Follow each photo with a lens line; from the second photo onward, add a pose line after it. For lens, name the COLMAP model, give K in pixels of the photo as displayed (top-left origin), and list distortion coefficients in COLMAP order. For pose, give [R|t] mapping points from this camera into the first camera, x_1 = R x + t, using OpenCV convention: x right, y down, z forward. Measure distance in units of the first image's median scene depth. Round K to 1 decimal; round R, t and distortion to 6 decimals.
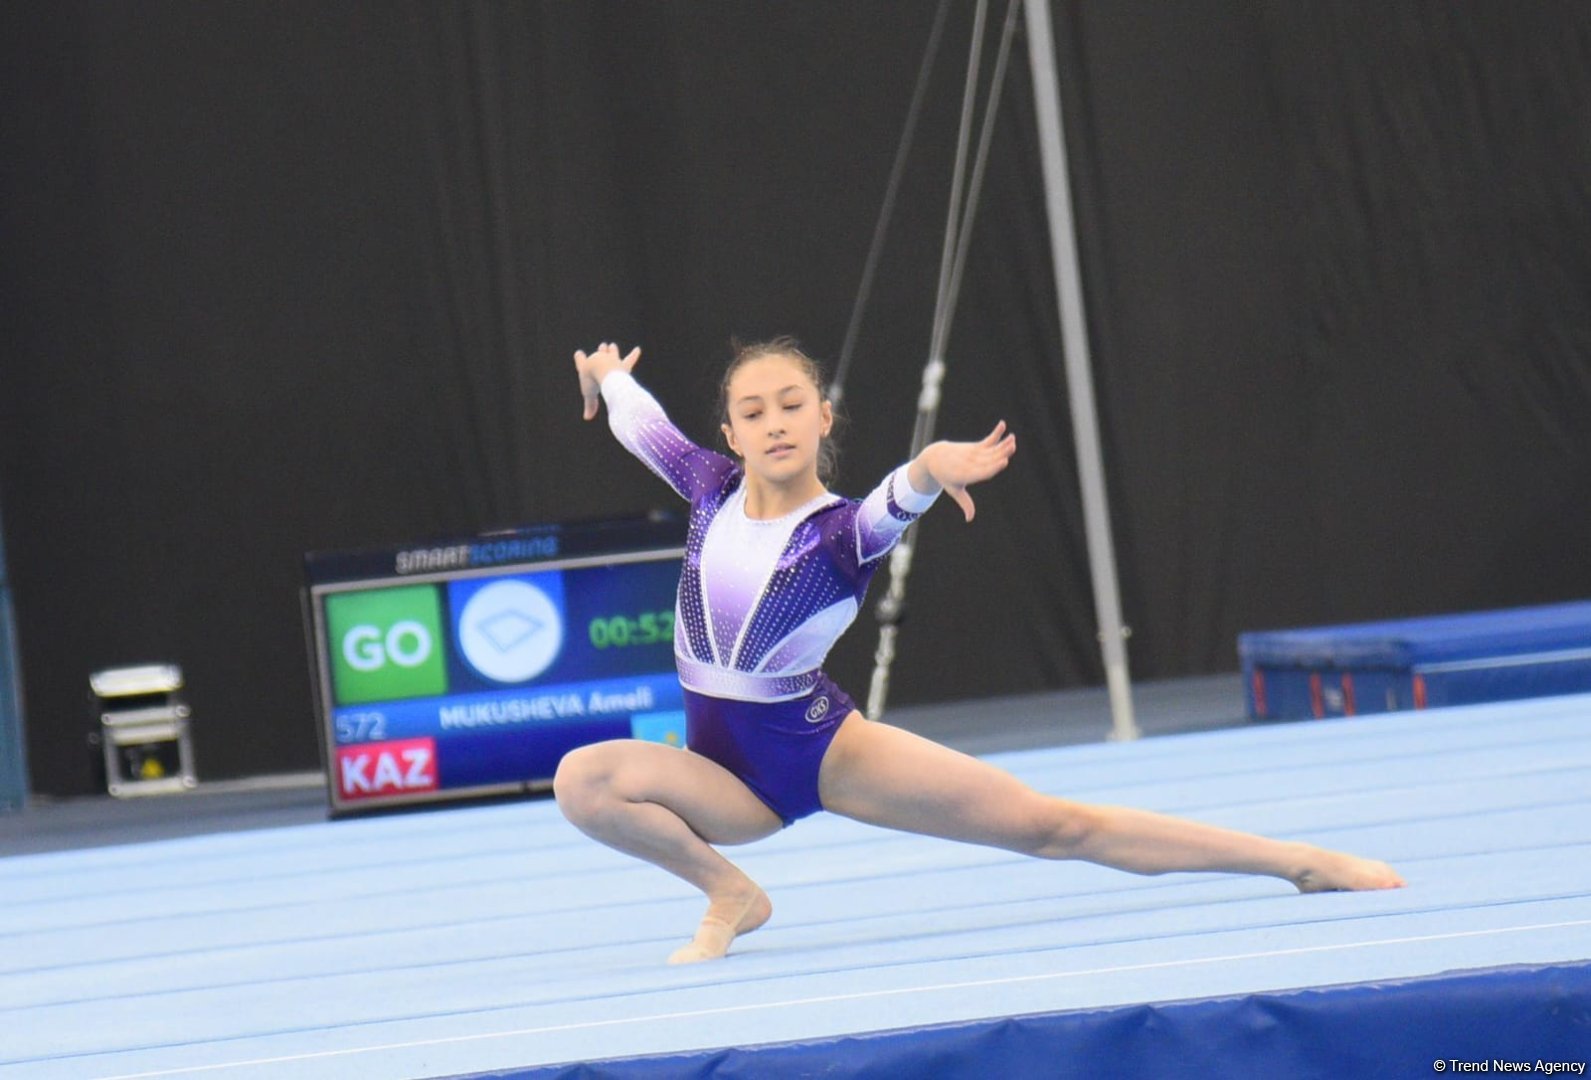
lens RADIAL K [[10297.0, 0, 600.0], [0, 10297.0, 542.1], [0, 0, 1]] dist [1.046480, 10.827166]
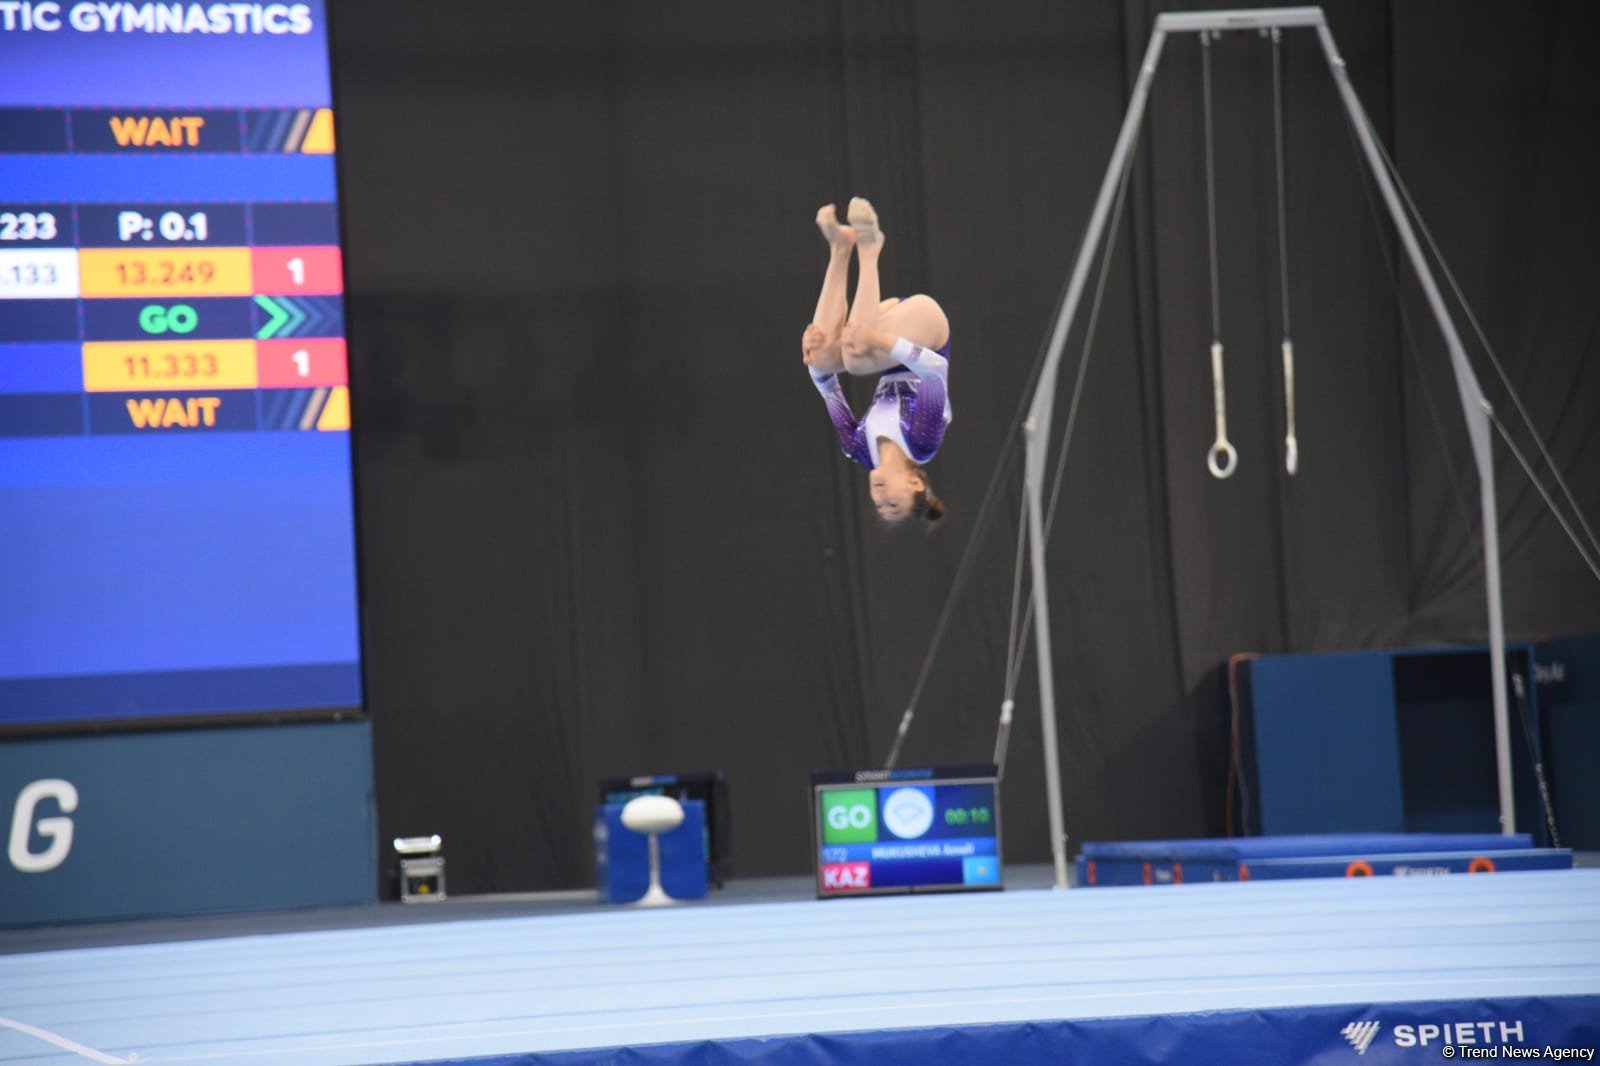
lens RADIAL K [[5107.8, 0, 804.9], [0, 5107.8, 559.2], [0, 0, 1]] dist [1.238810, -1.177591]
pose [[0.989397, 0.060706, 0.131938, -0.169178], [-0.053574, 0.996938, -0.056954, 0.017559], [-0.134991, 0.049282, 0.989620, -0.025617]]
